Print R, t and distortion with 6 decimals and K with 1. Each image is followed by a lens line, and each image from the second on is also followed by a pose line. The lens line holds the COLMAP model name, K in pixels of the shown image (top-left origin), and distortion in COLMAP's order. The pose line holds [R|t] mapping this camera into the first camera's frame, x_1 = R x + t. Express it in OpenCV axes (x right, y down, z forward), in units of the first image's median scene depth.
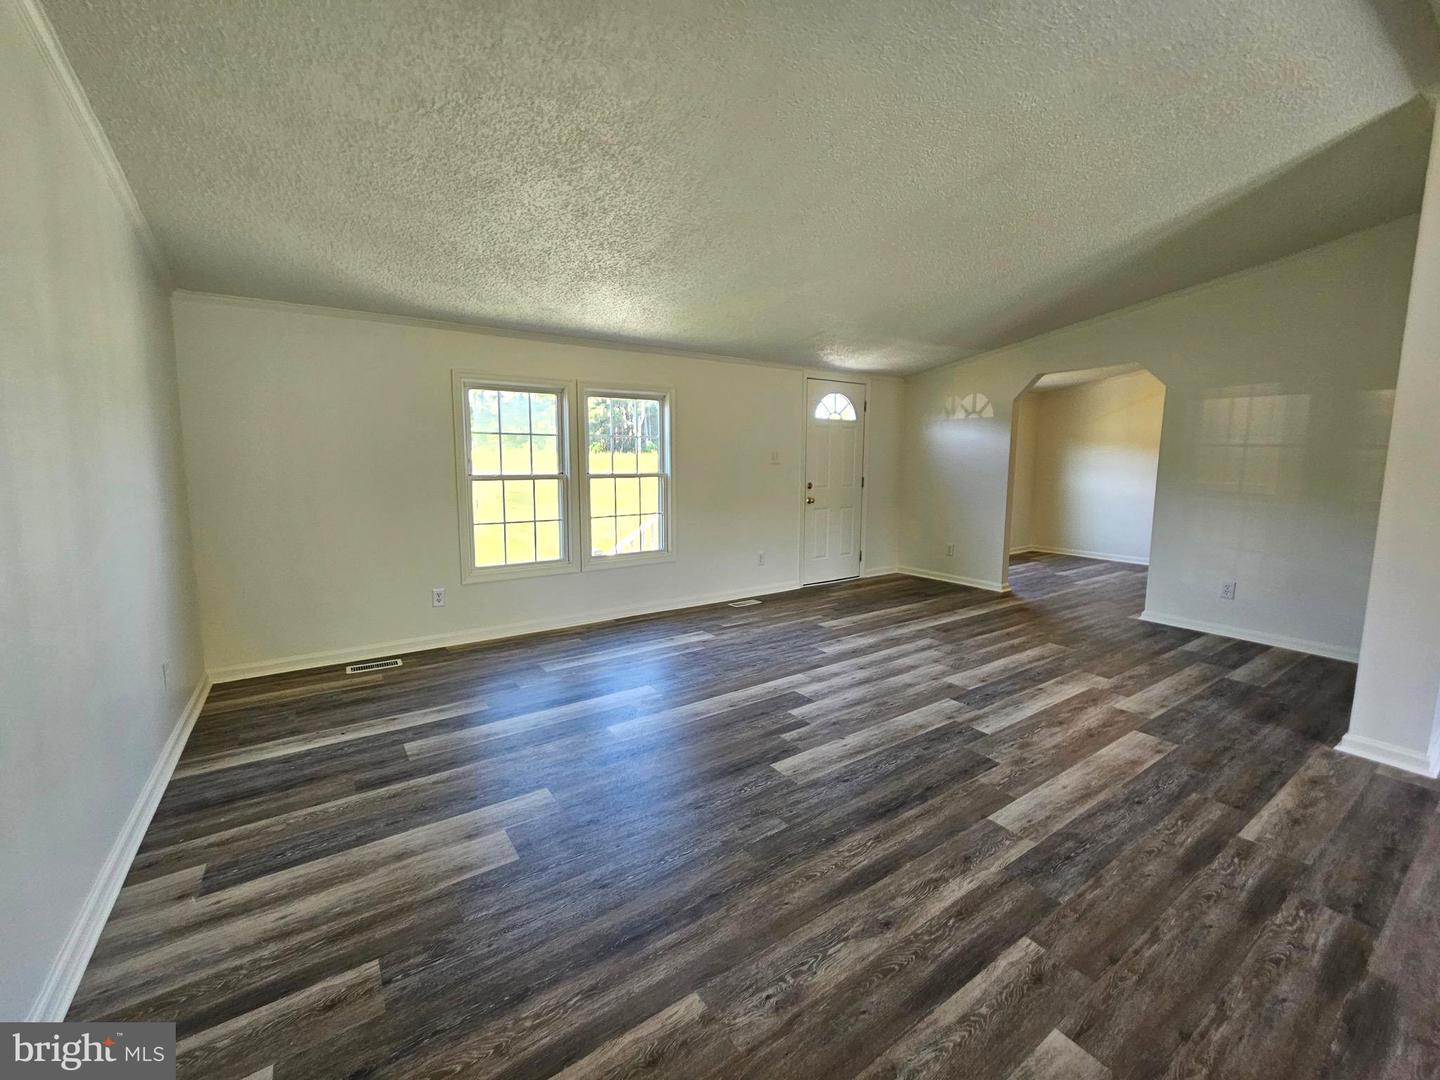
lens RADIAL K [[593.1, 0, 721.4], [0, 593.1, 528.8], [0, 0, 1]] dist [0.002664, -0.000364]
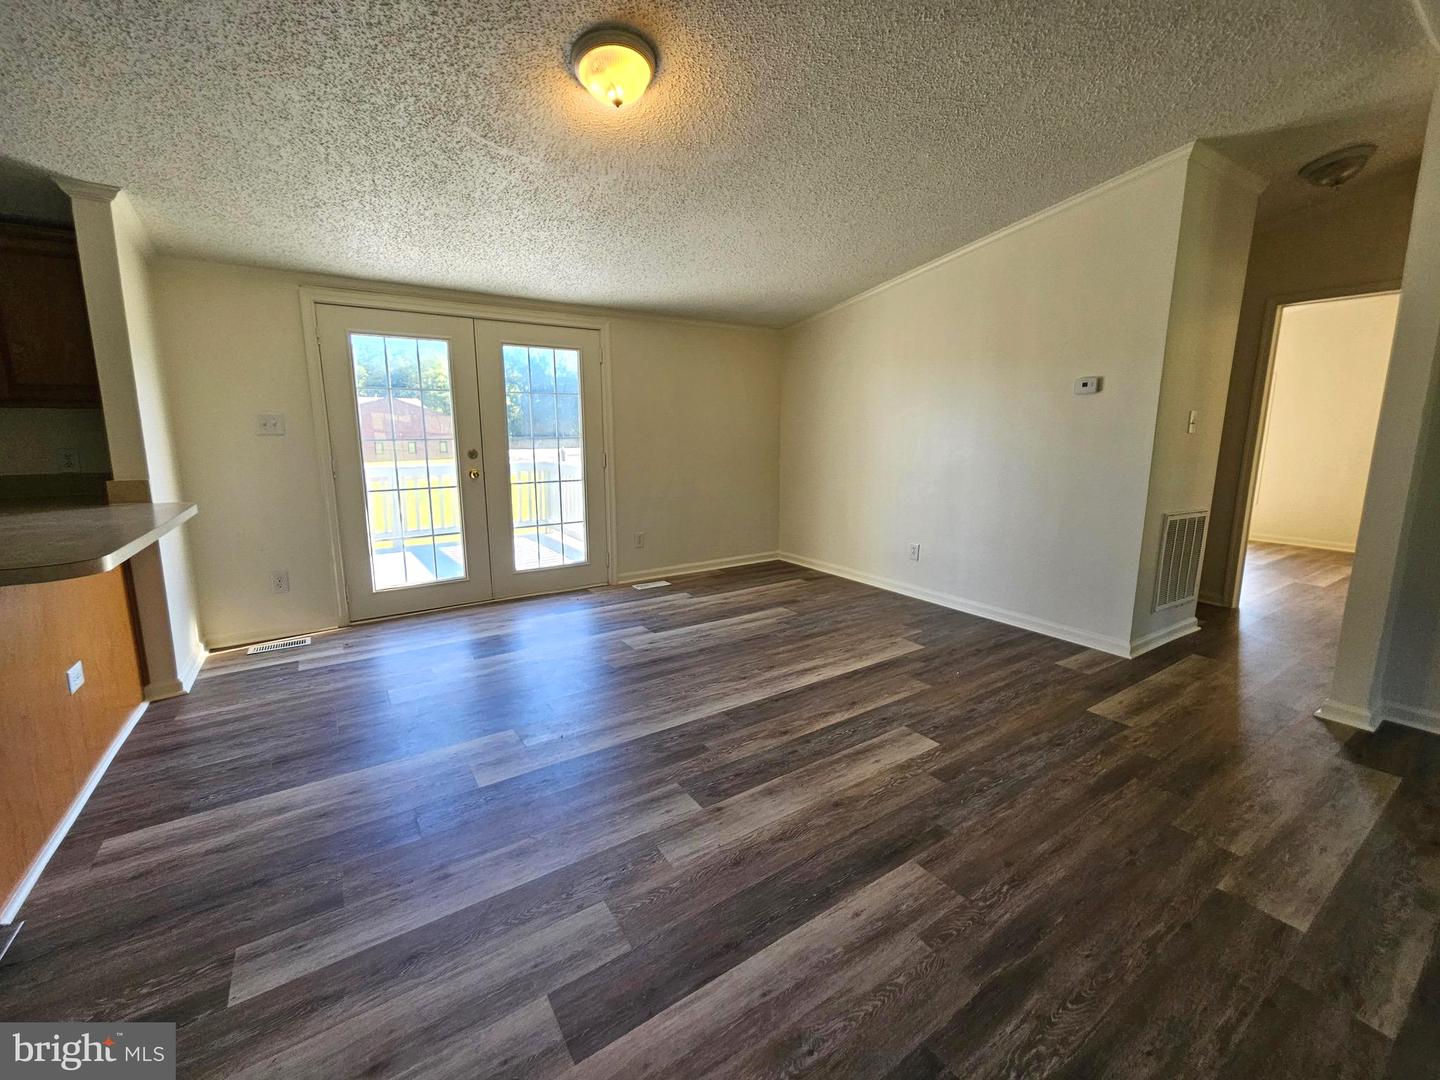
lens RADIAL K [[593.1, 0, 721.4], [0, 593.1, 528.8], [0, 0, 1]] dist [0.002664, -0.000364]
pose [[-0.999884, -0.007234, 0.013419, 0.685382], [-0.003210, 0.960420, 0.278538, -0.080430], [-0.014903, 0.278462, -0.960332, 0.781055]]
